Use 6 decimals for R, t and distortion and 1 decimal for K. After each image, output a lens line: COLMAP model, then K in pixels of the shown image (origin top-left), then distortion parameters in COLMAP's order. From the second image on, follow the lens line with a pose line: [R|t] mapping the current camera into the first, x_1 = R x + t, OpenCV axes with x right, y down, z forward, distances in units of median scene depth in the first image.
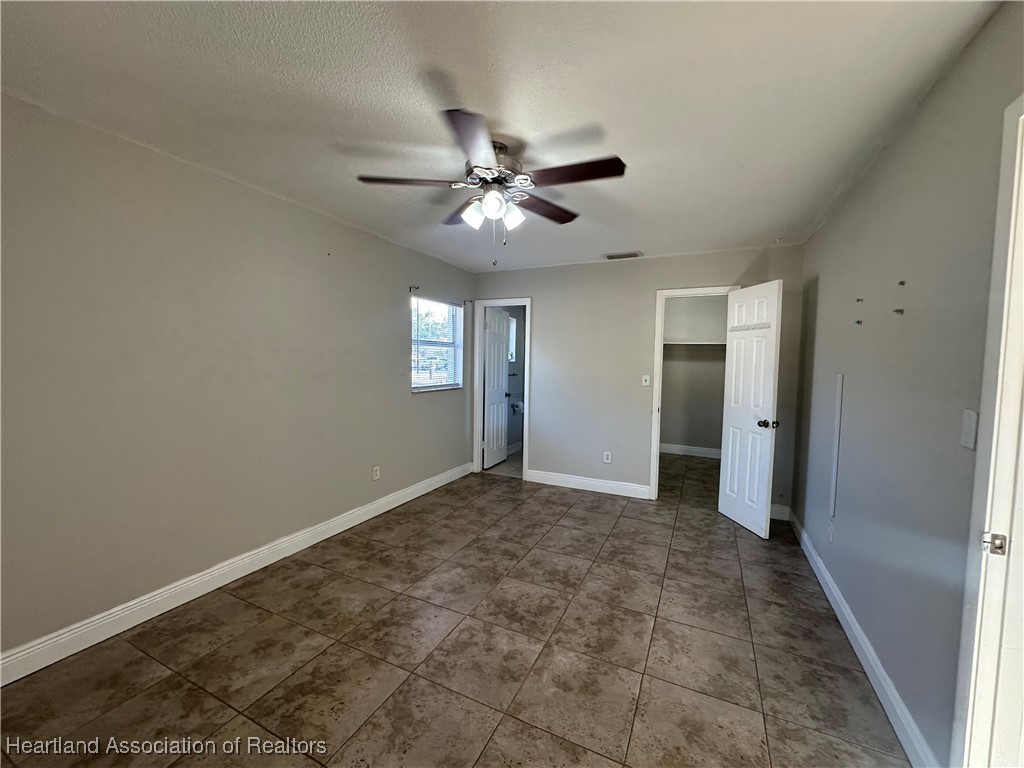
lens RADIAL K [[407.9, 0, 512.5], [0, 407.9, 384.4], [0, 0, 1]] dist [-0.005306, 0.001094]
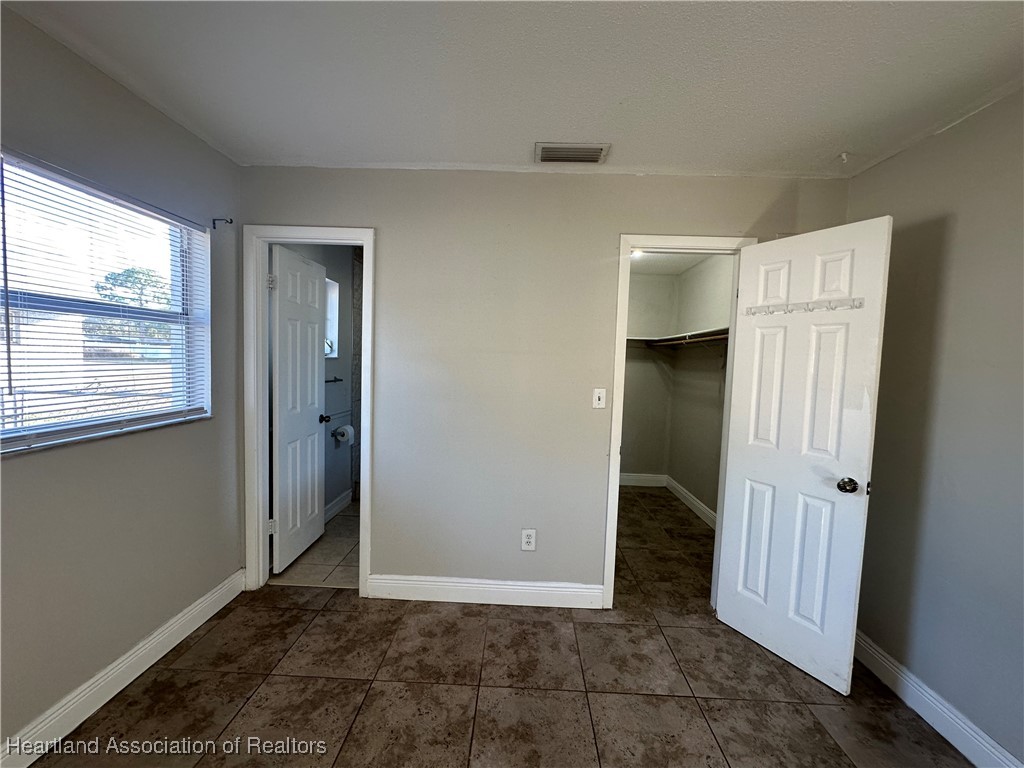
lens RADIAL K [[407.9, 0, 511.0], [0, 407.9, 383.7], [0, 0, 1]] dist [-0.005306, 0.001094]
pose [[0.914574, -0.010714, 0.404277, -0.004164], [0.004393, 0.999853, 0.016560, -0.037282], [-0.404395, -0.013370, 0.914487, 0.519341]]
